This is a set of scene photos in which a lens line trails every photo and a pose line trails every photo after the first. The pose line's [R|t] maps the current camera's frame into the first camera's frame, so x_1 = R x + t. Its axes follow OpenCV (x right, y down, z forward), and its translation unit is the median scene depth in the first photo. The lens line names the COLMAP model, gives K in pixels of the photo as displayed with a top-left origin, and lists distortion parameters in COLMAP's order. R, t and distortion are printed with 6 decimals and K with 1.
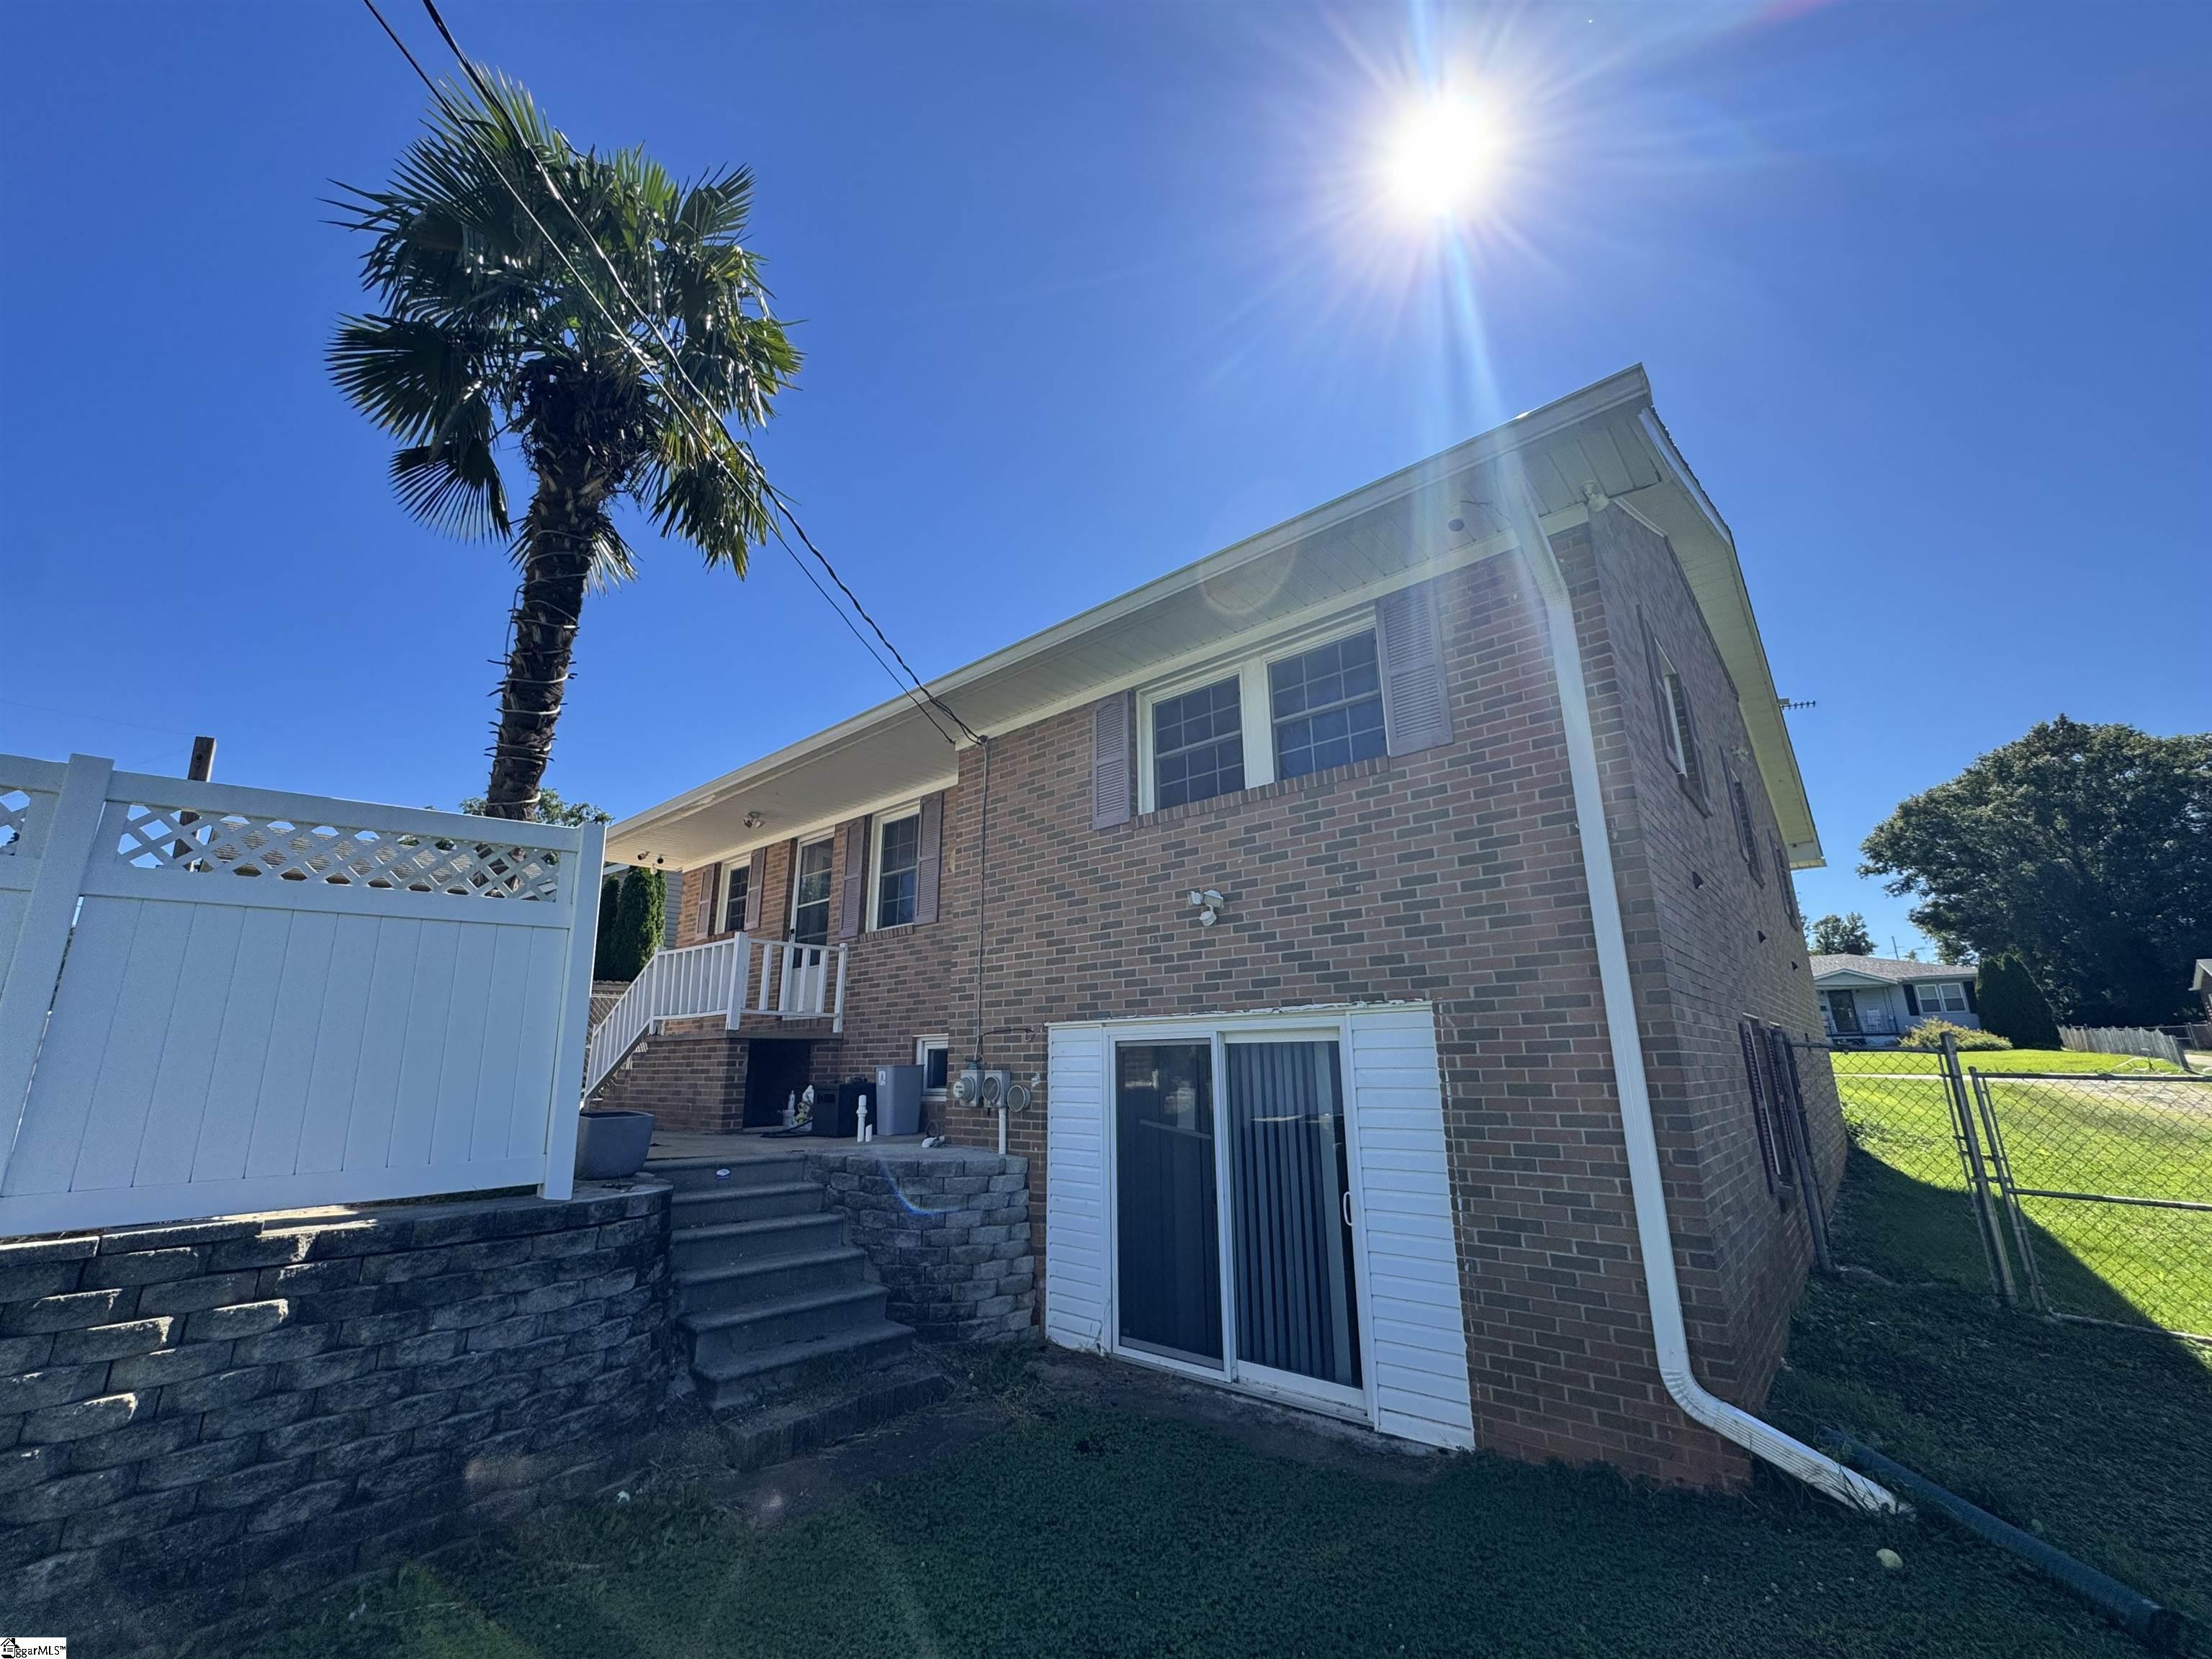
lens RADIAL K [[876.8, 0, 1108.1], [0, 876.8, 833.2], [0, 0, 1]] dist [-0.006912, -0.000042]
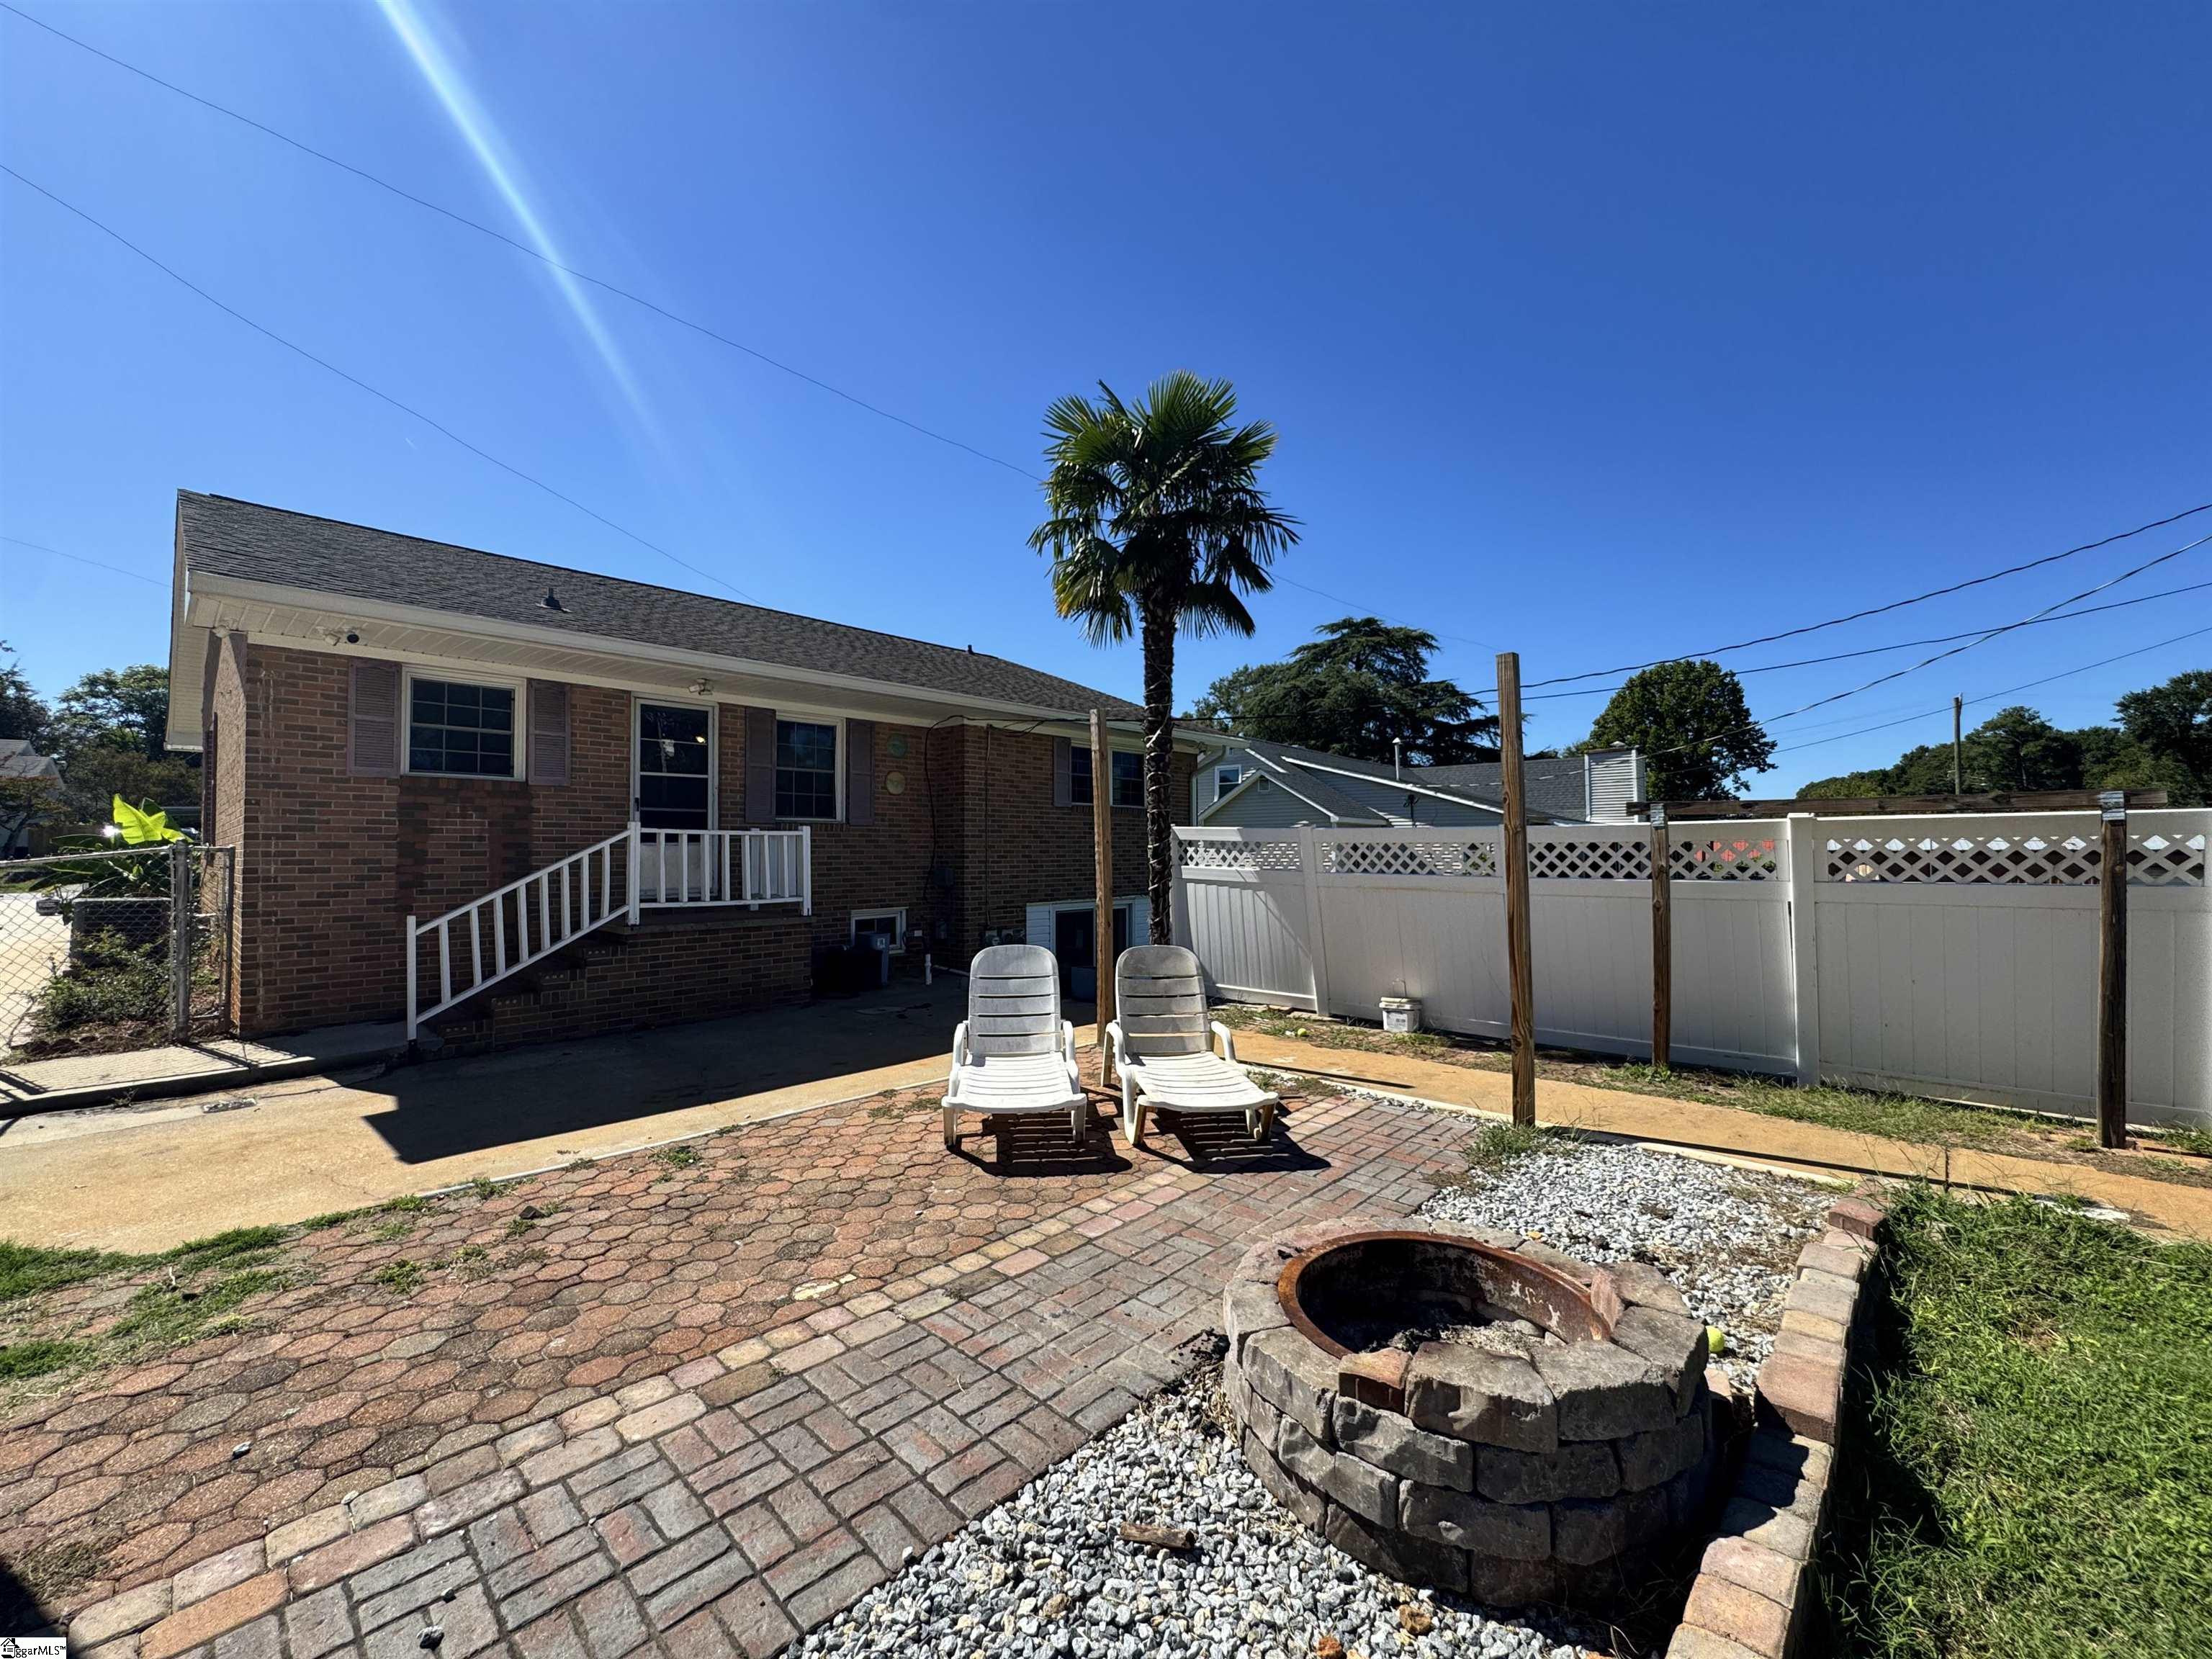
lens RADIAL K [[876.8, 0, 1106.2], [0, 876.8, 835.7], [0, 0, 1]] dist [-0.006912, -0.000042]
pose [[0.039923, 0.028405, 0.998799, -1.752865], [-0.260359, 0.965361, -0.017048, 0.056634], [-0.964686, -0.259366, 0.045935, 0.704768]]
